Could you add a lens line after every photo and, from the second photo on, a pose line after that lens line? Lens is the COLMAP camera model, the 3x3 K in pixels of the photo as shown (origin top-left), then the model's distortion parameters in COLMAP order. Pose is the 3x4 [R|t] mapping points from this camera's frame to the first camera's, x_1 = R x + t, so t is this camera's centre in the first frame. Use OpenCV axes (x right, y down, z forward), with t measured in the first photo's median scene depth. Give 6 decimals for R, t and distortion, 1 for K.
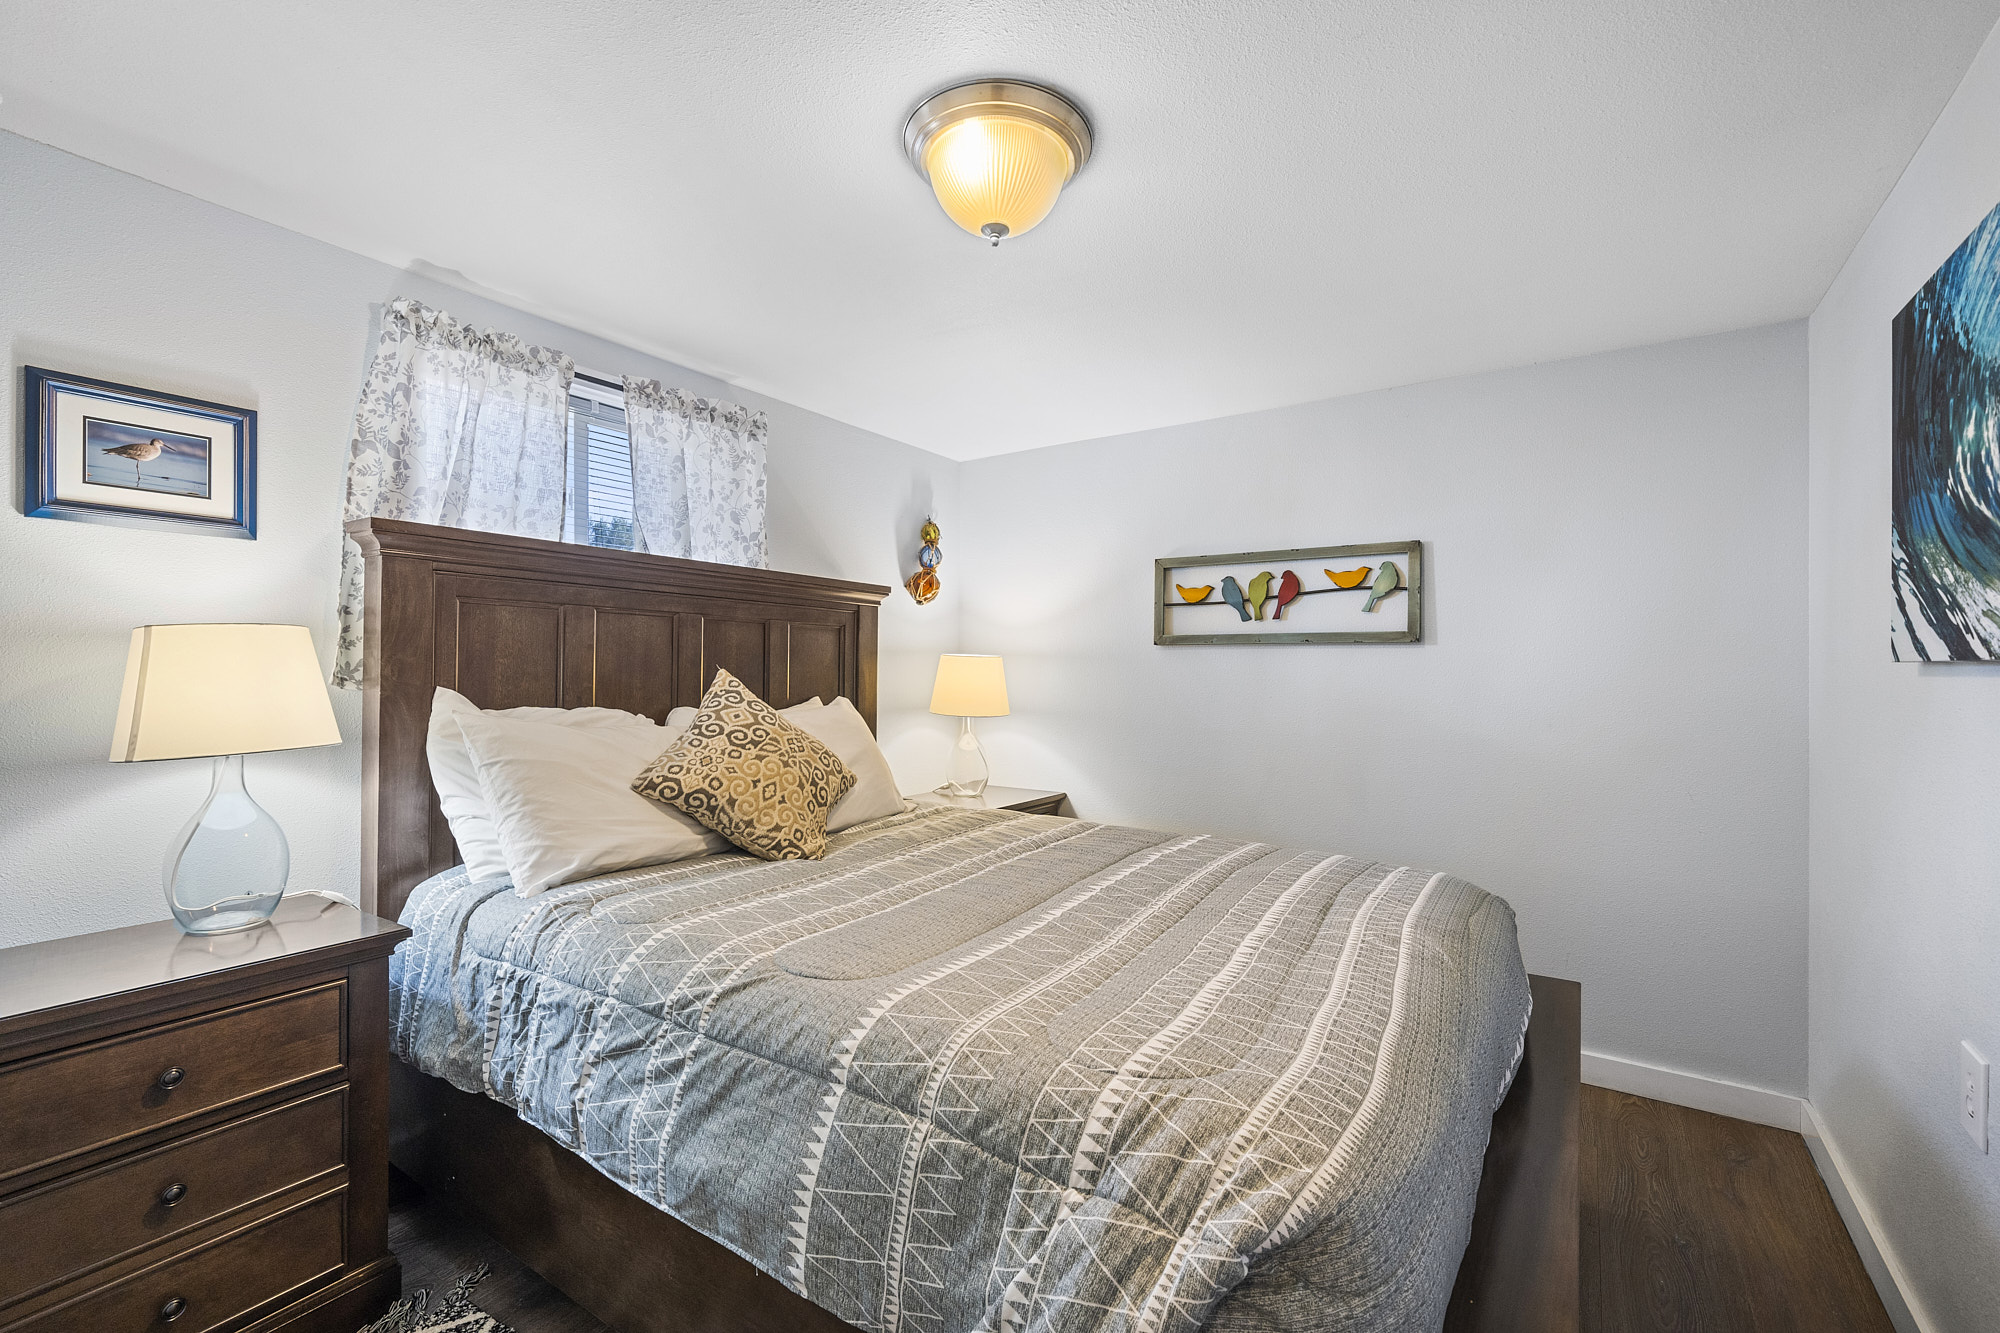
lens RADIAL K [[878.2, 0, 1000.0], [0, 878.2, 666.5], [0, 0, 1]] dist [-0.000037, 0.000047]
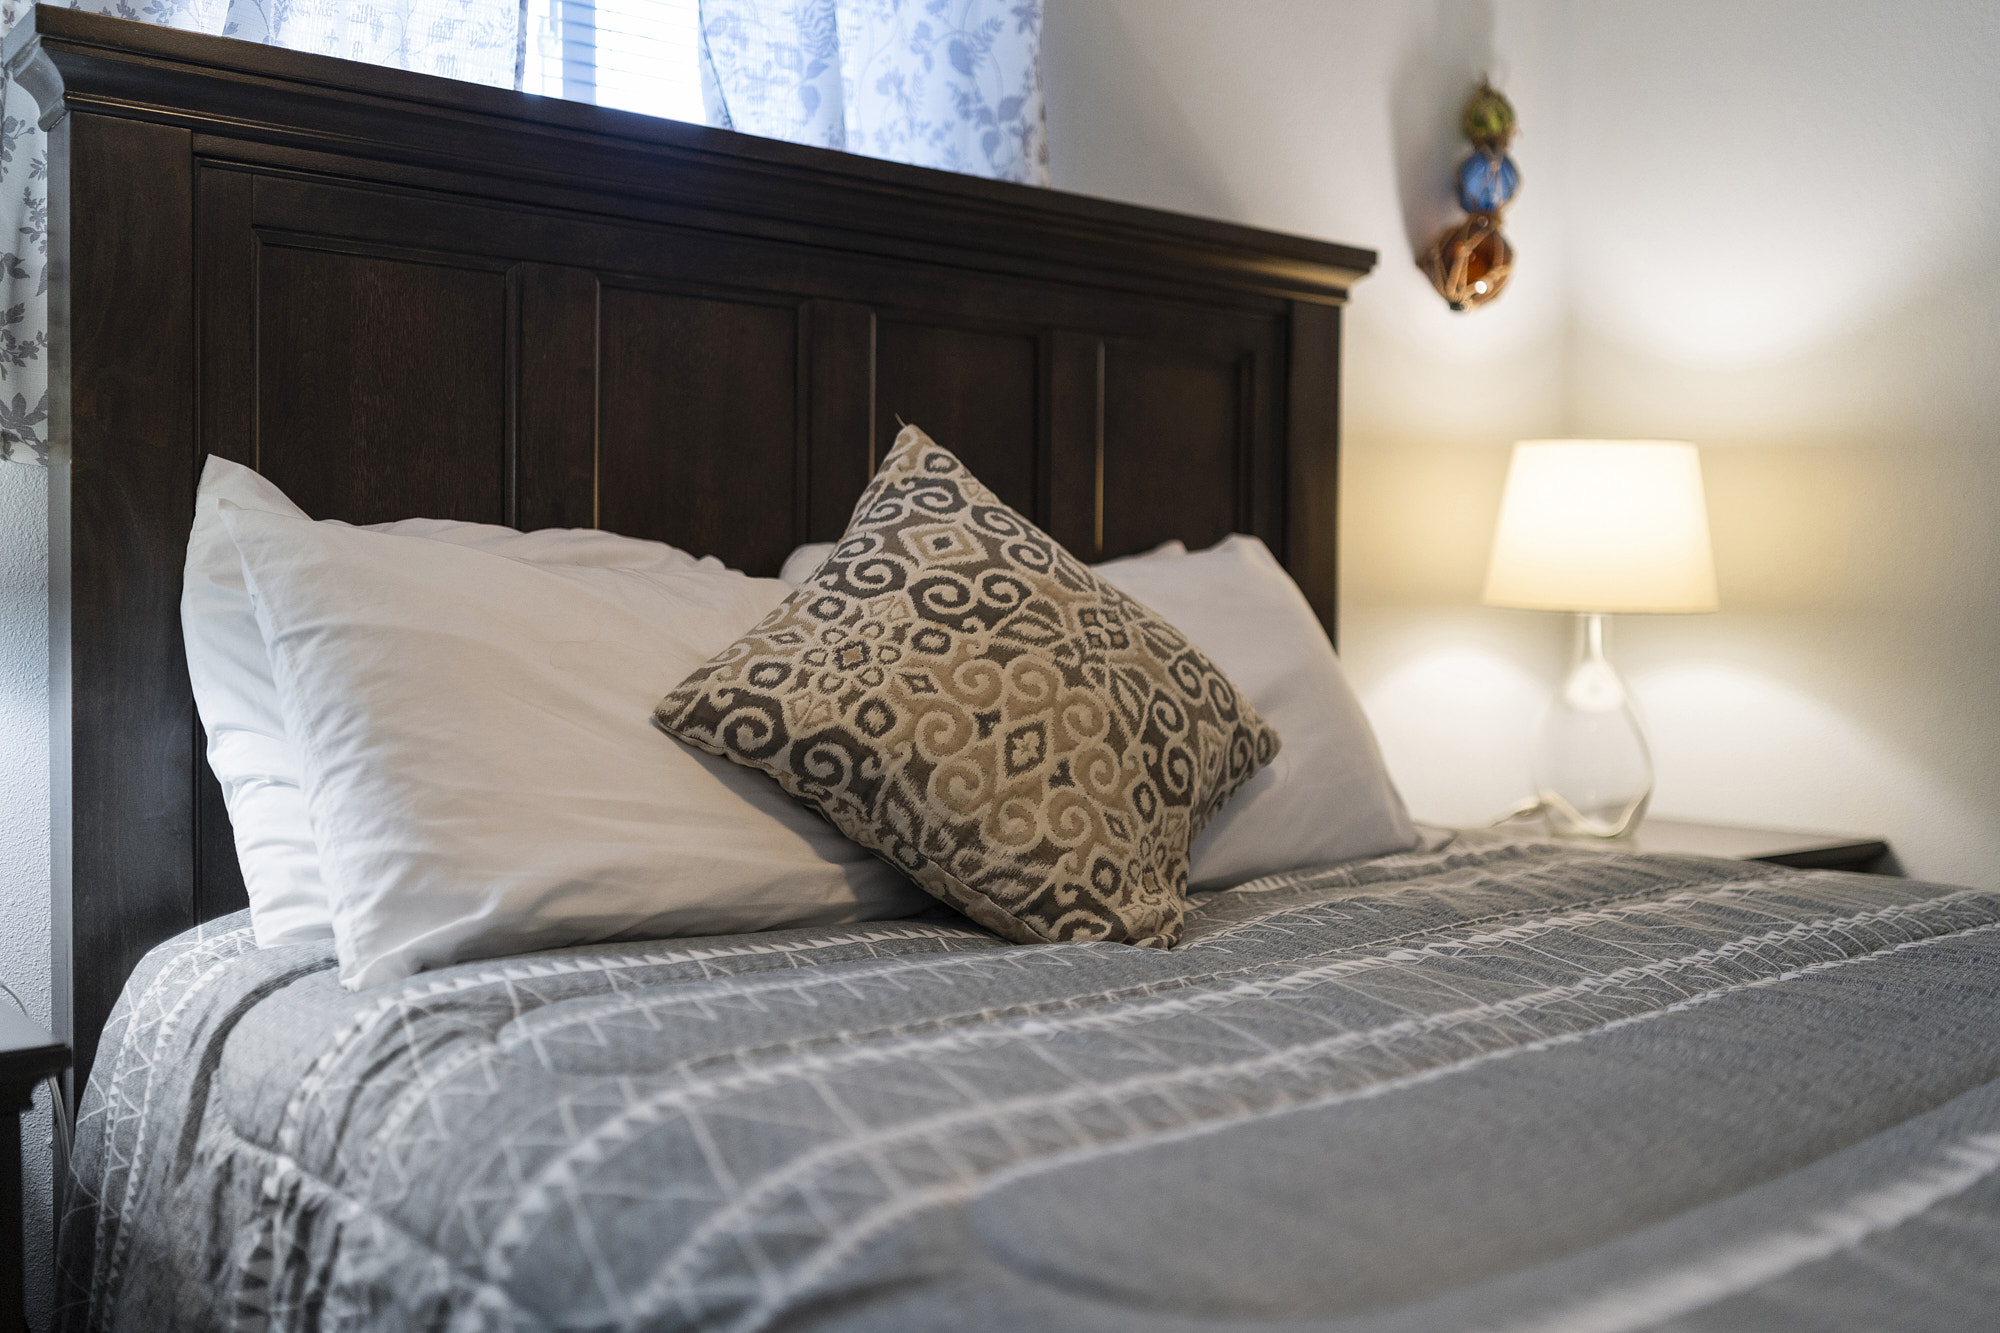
lens RADIAL K [[1949.8, 0, 1000.0], [0, 1949.8, 666.5], [0, 0, 1]] dist [-0.015842, 0.010263]
pose [[0.951341, 0.006070, -0.308081, -0.035281], [0.001292, 0.999719, 0.023688, 0.094152], [0.308138, -0.022934, 0.951065, 0.271038]]
